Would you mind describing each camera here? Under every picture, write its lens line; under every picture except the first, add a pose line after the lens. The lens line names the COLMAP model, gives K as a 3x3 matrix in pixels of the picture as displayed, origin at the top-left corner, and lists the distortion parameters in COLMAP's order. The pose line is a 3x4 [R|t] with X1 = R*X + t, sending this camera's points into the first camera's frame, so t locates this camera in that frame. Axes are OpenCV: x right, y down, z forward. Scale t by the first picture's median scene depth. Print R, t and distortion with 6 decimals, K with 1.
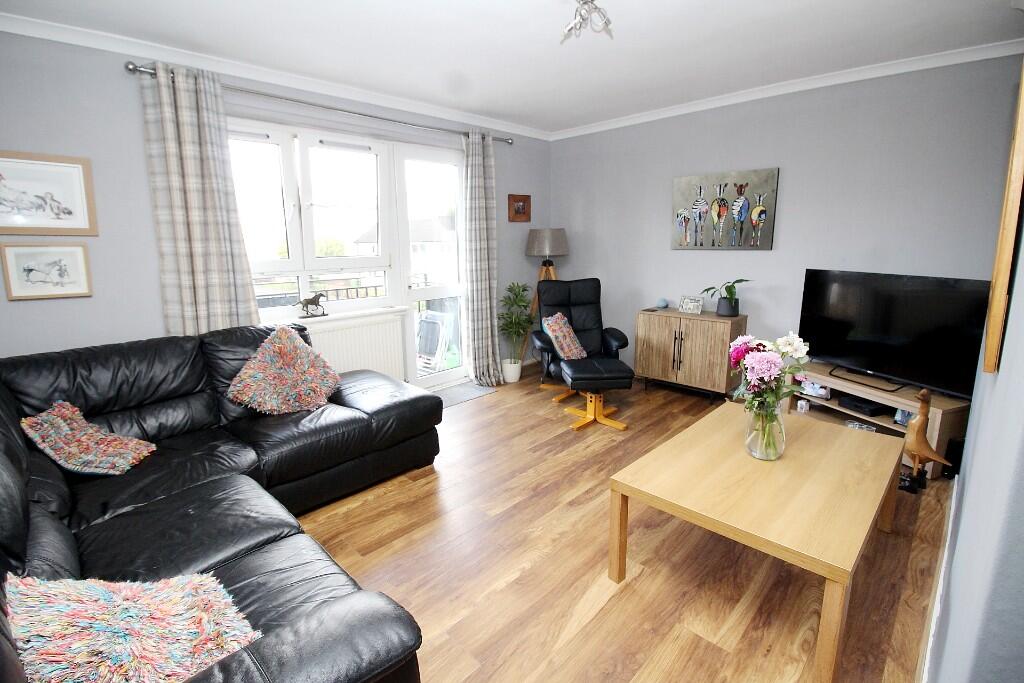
lens RADIAL K [[503.0, 0, 506.6], [0, 503.0, 326.3], [0, 0, 1]] dist [-0.000030, -0.000047]
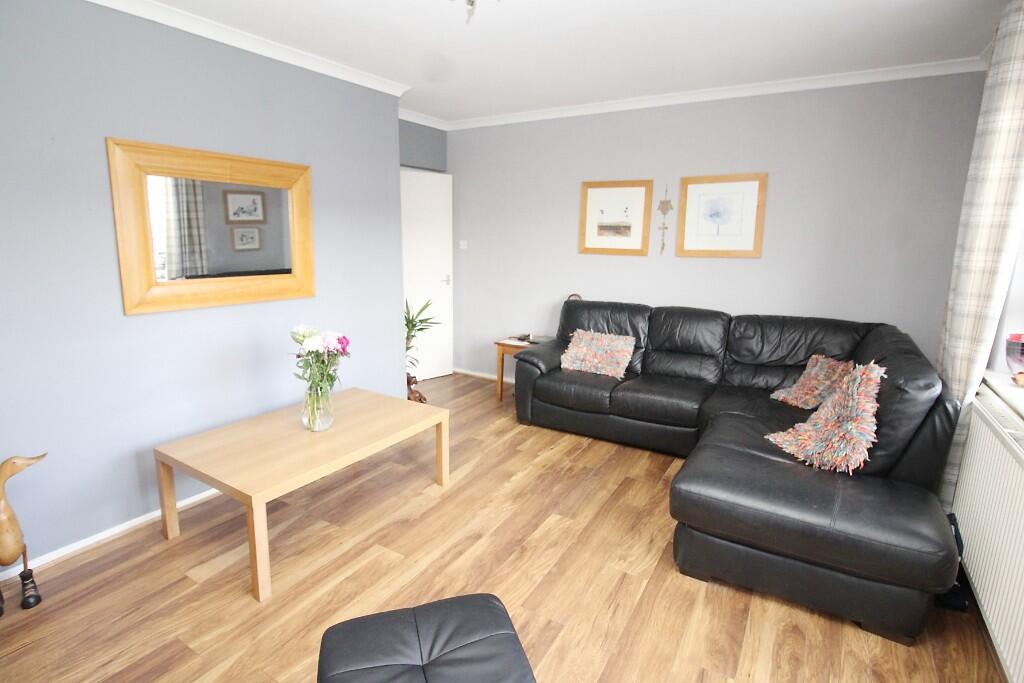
lens RADIAL K [[503.0, 0, 506.6], [0, 503.0, 326.3], [0, 0, 1]] dist [-0.000030, -0.000047]
pose [[-0.976888, 0.036918, -0.210538, 0.259563], [-0.039308, 0.937146, 0.346717, -0.327852], [0.210105, 0.346980, -0.914036, 1.729778]]
